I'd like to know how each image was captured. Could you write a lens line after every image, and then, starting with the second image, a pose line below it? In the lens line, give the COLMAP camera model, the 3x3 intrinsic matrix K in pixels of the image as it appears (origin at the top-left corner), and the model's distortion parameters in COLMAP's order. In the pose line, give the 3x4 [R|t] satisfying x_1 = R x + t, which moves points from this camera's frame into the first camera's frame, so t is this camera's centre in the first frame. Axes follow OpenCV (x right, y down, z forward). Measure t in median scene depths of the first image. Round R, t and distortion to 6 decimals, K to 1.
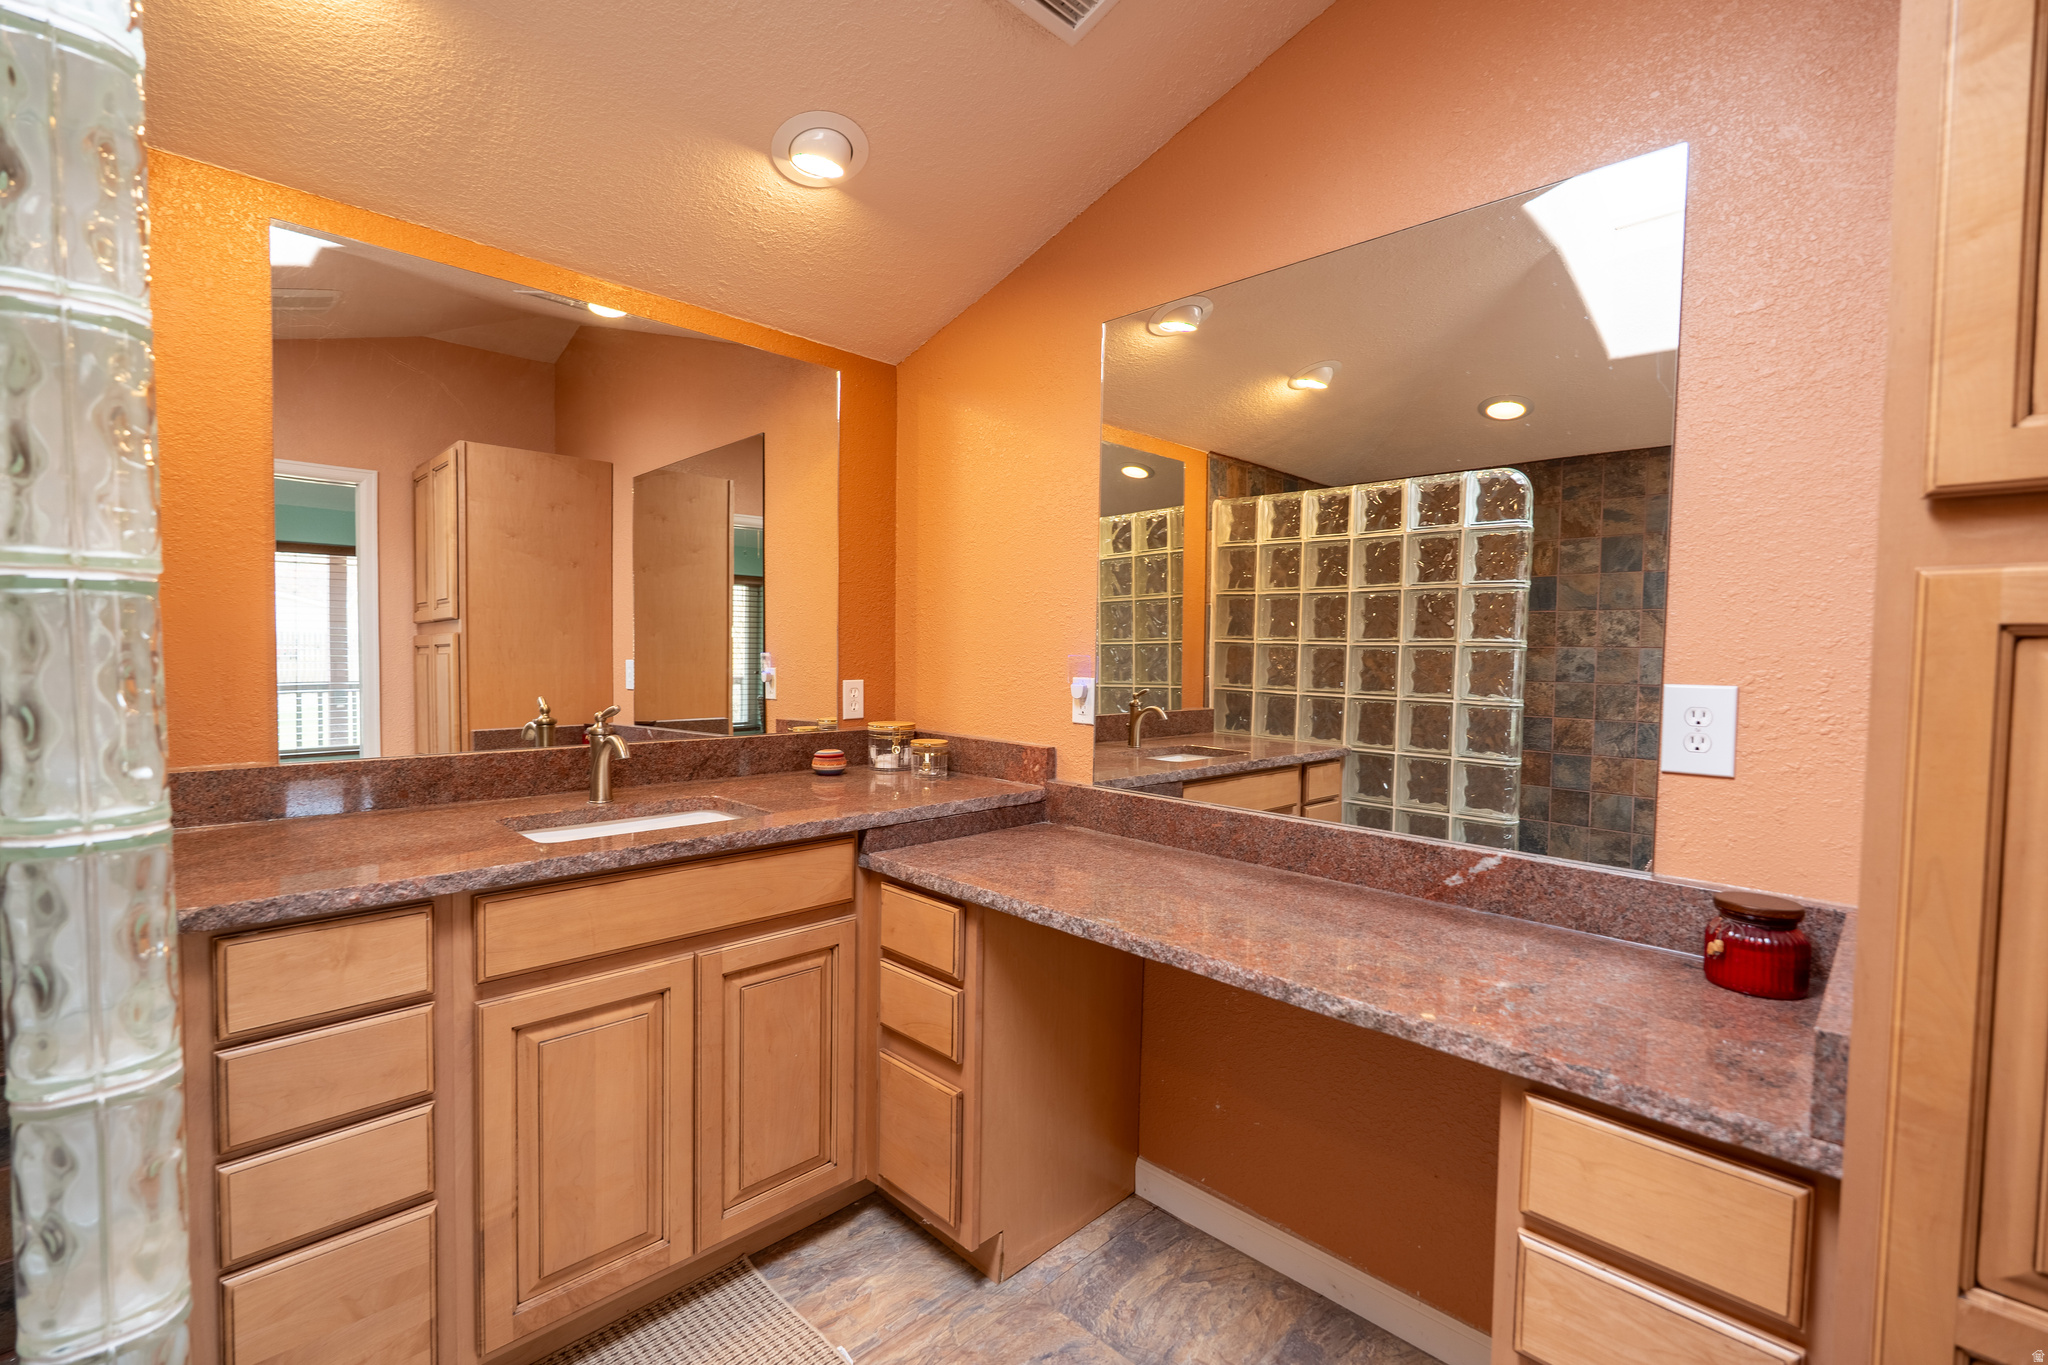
lens RADIAL K [[914.5, 0, 1017.2], [0, 914.5, 686.4], [0, 0, 1]] dist [-0.002937, 0.000000]
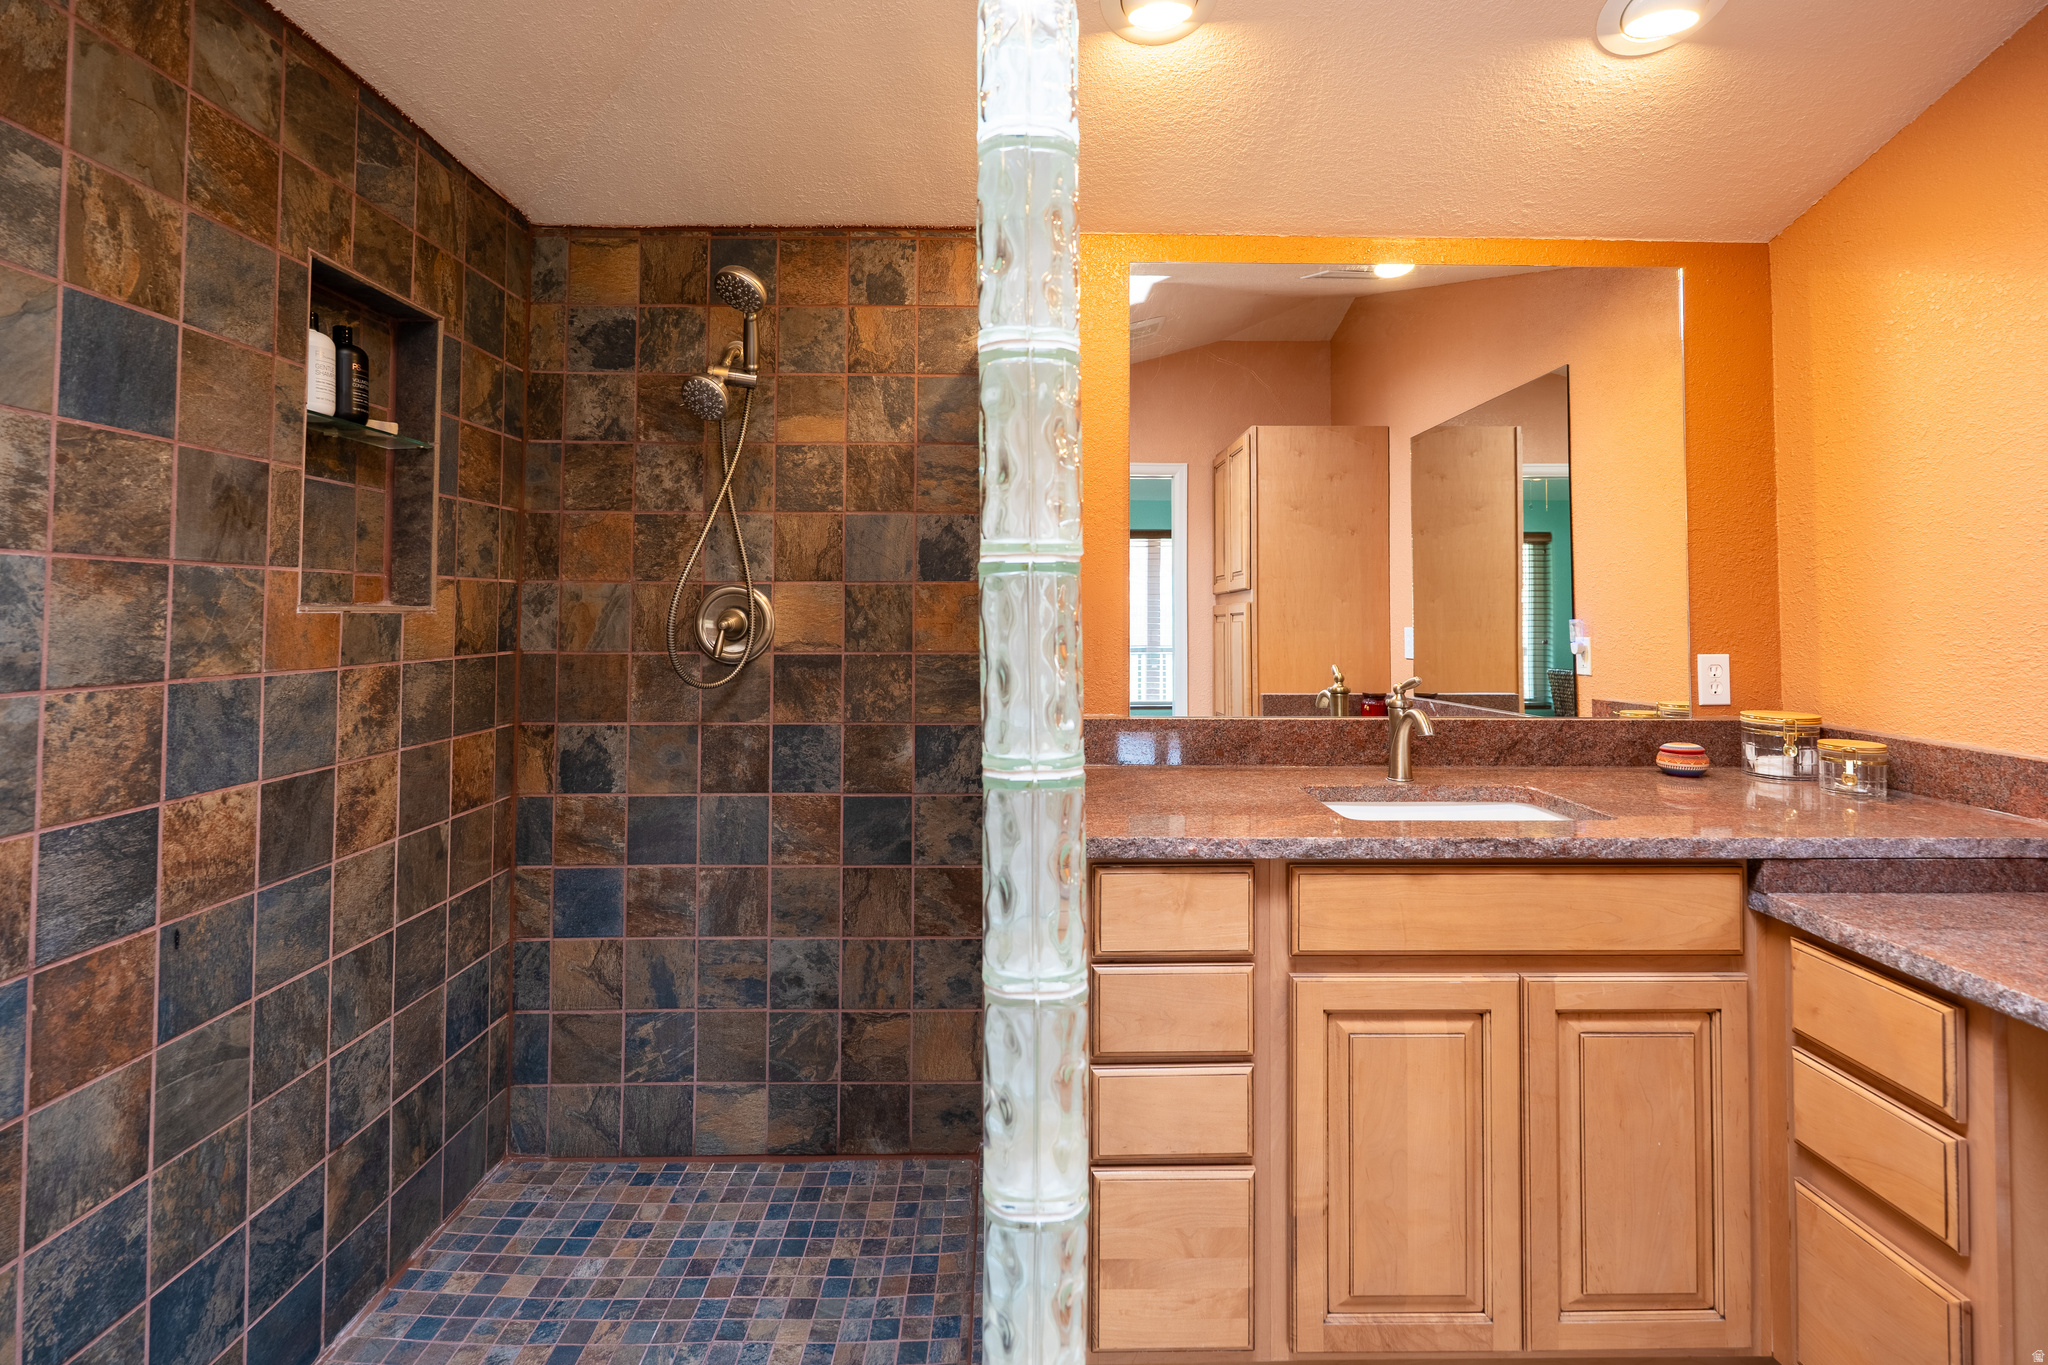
lens RADIAL K [[945.9, 0, 1017.9], [0, 945.9, 580.8], [0, 0, 1]] dist [-0.002679, 0.000358]
pose [[0.713229, -0.033559, -0.700127, -0.054817], [-0.021158, 0.997367, -0.069360, -0.001632], [0.700611, 0.064283, 0.710641, 0.028081]]
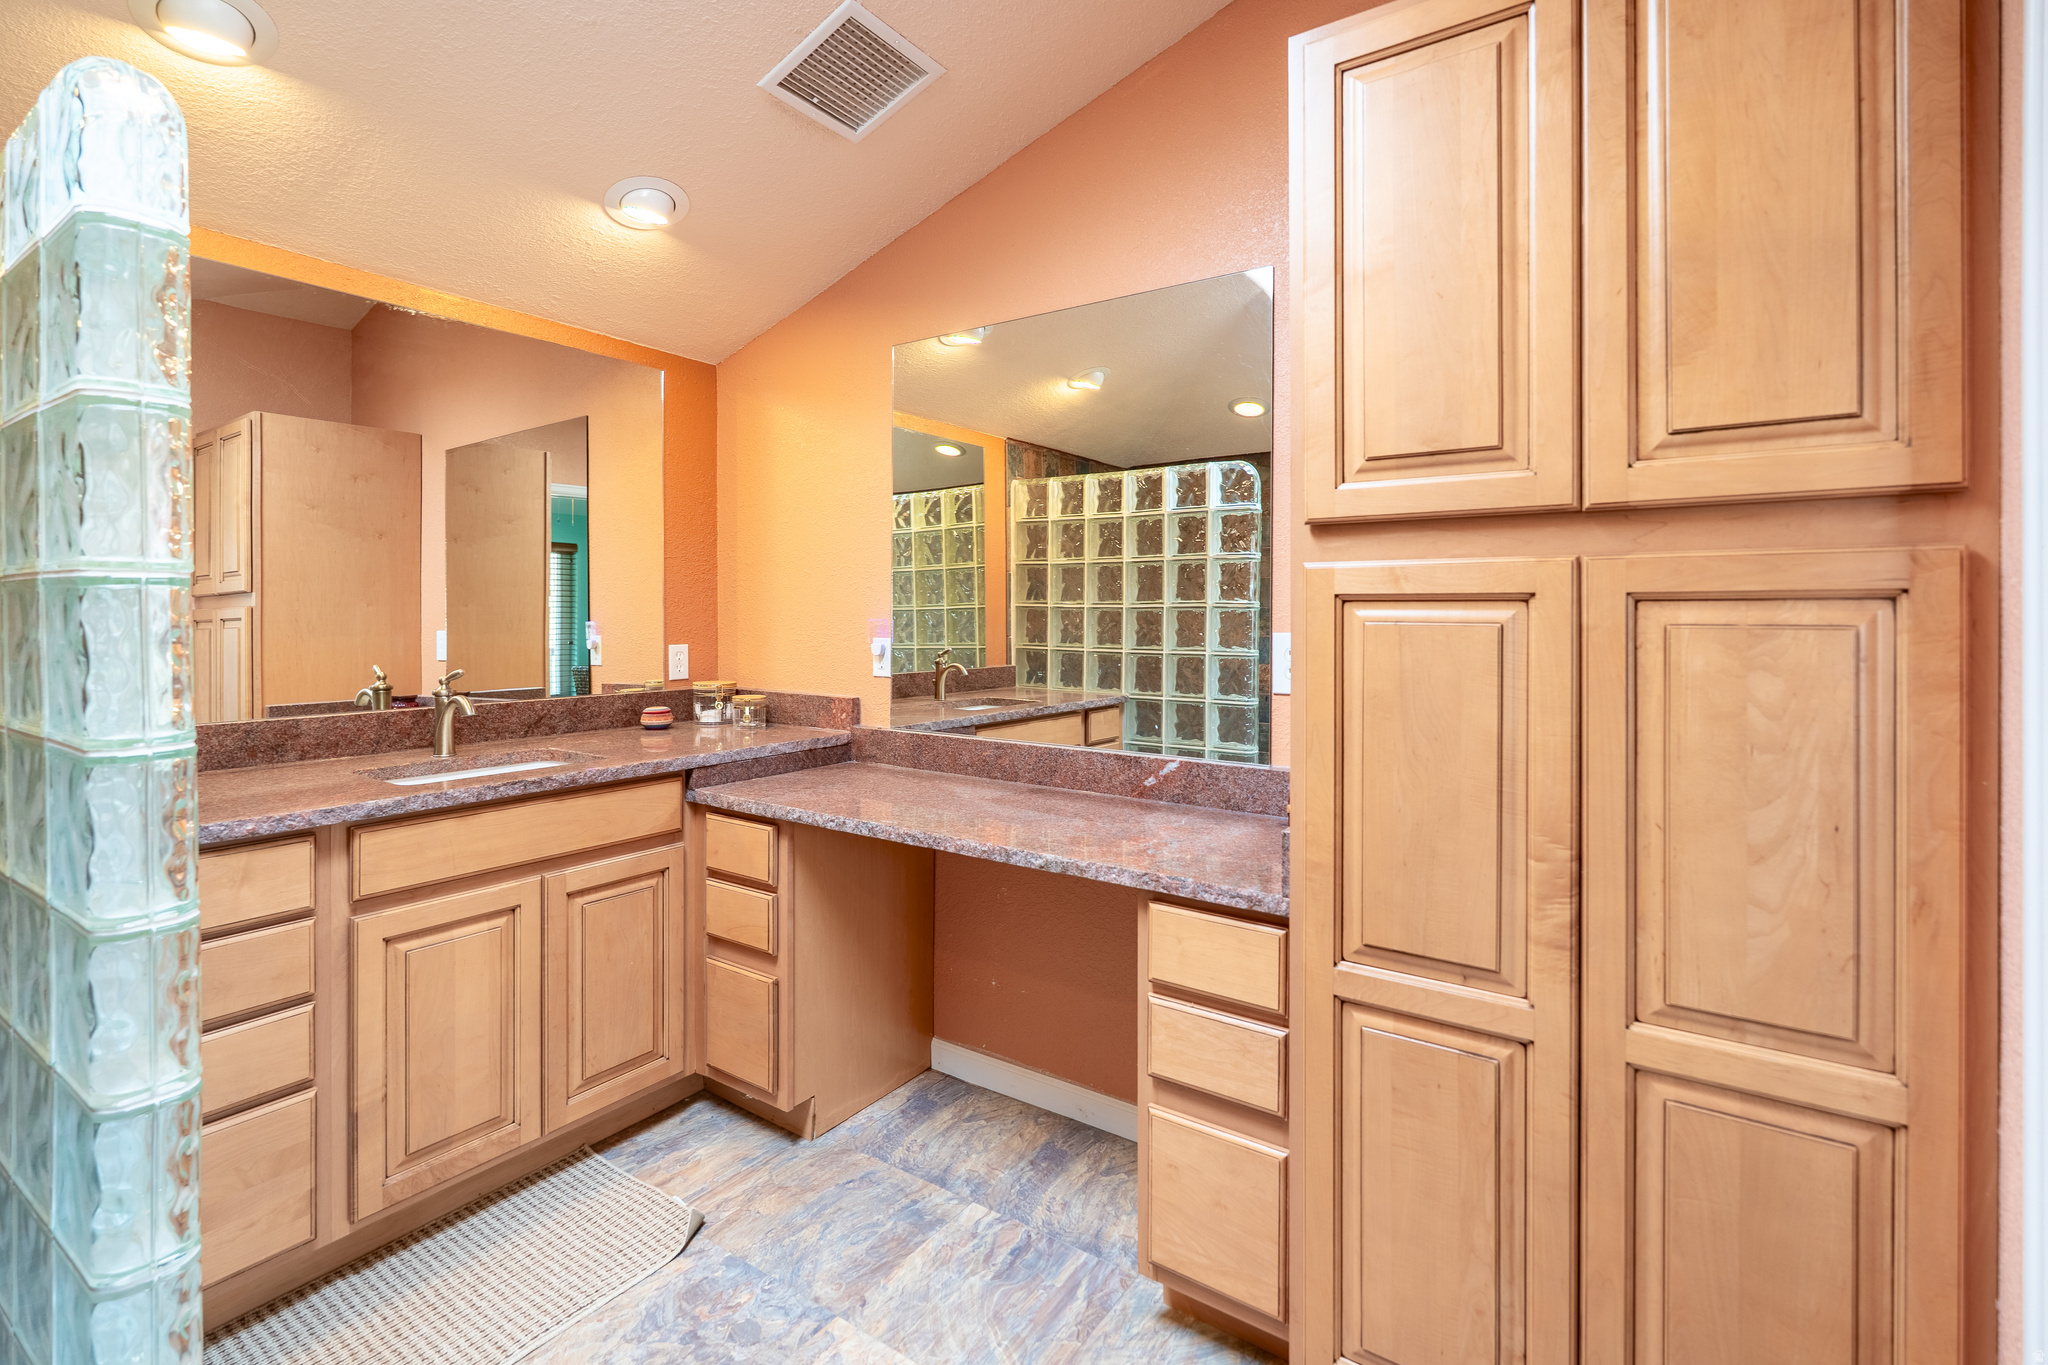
lens RADIAL K [[934.3, 0, 1030.7], [0, 934.3, 619.7], [0, 0, 1]] dist [-0.004091, -0.000463]
pose [[0.982336, -0.015328, 0.186497, 0.044595], [0.021660, 0.999254, -0.031959, 0.011984], [-0.185868, 0.035434, 0.981936, -0.287460]]
